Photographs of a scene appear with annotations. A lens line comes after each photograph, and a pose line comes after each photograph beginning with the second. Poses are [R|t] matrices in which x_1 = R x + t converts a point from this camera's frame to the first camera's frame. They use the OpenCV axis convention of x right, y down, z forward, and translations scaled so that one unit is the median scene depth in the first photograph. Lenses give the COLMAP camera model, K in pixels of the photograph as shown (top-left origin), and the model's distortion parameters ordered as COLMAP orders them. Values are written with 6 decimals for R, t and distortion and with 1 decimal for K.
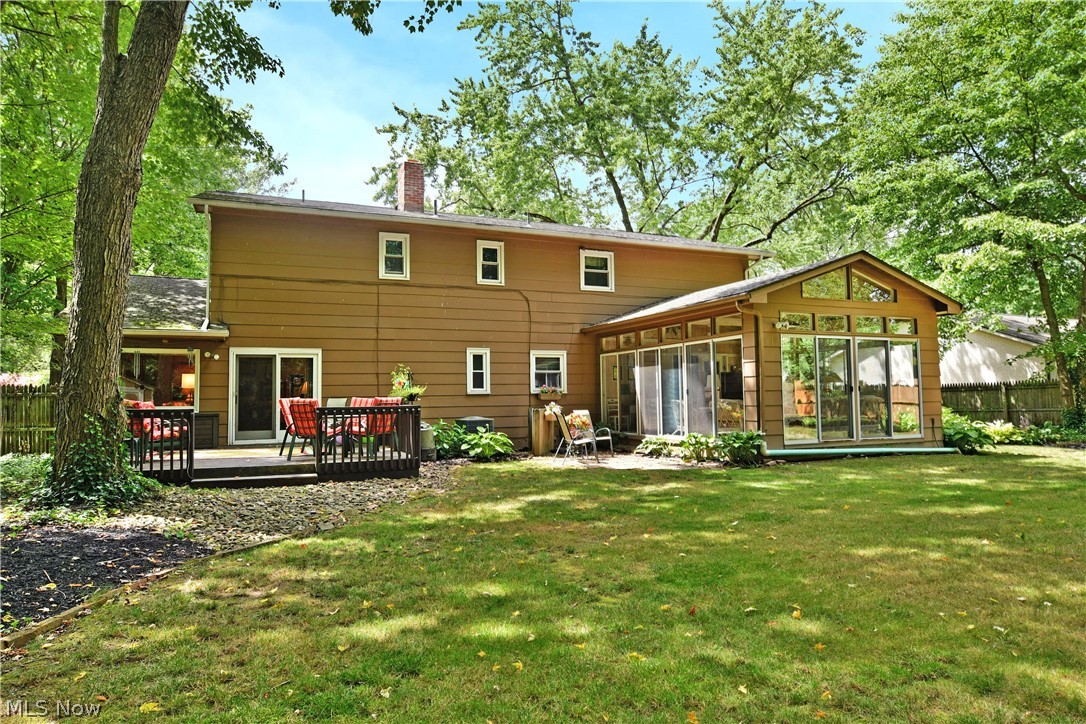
lens RADIAL K [[650.9, 0, 537.9], [0, 650.9, 358.6], [0, 0, 1]] dist [-0.017047, -0.004607]
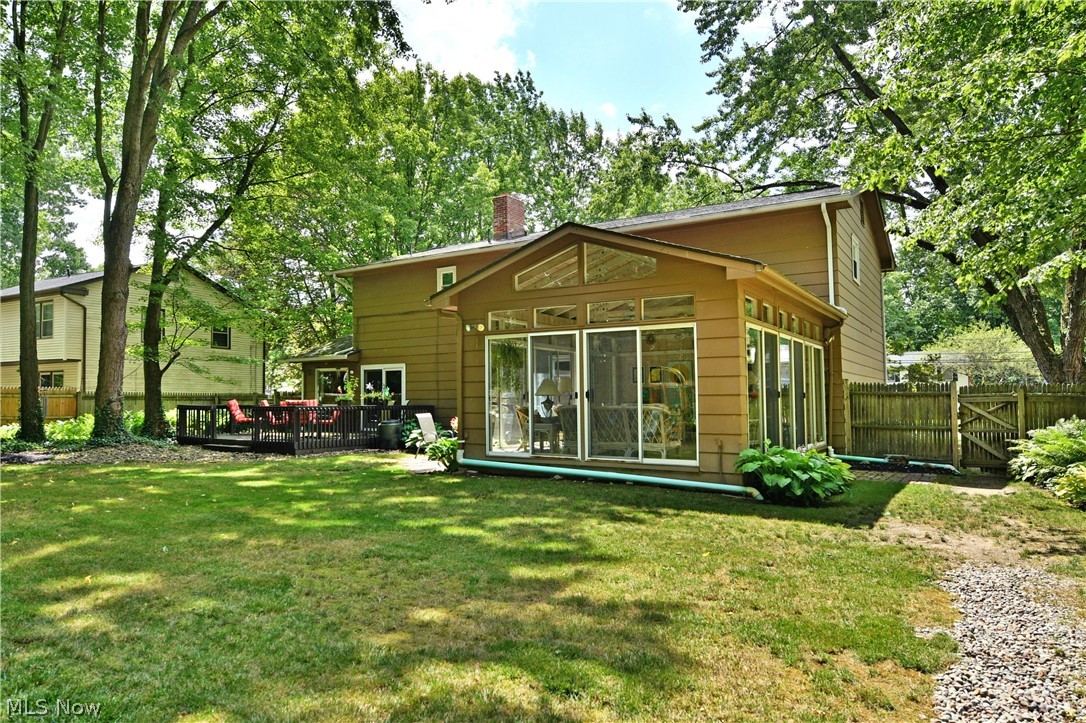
lens RADIAL K [[681.1, 0, 543.0], [0, 681.1, 361.5], [0, 0, 1]] dist [-0.013831, -0.000882]
pose [[0.574993, -0.037964, -0.817277, 1.072316], [0.054895, 0.998462, -0.007759, 0.008676], [0.816315, -0.040403, 0.576193, 0.446289]]
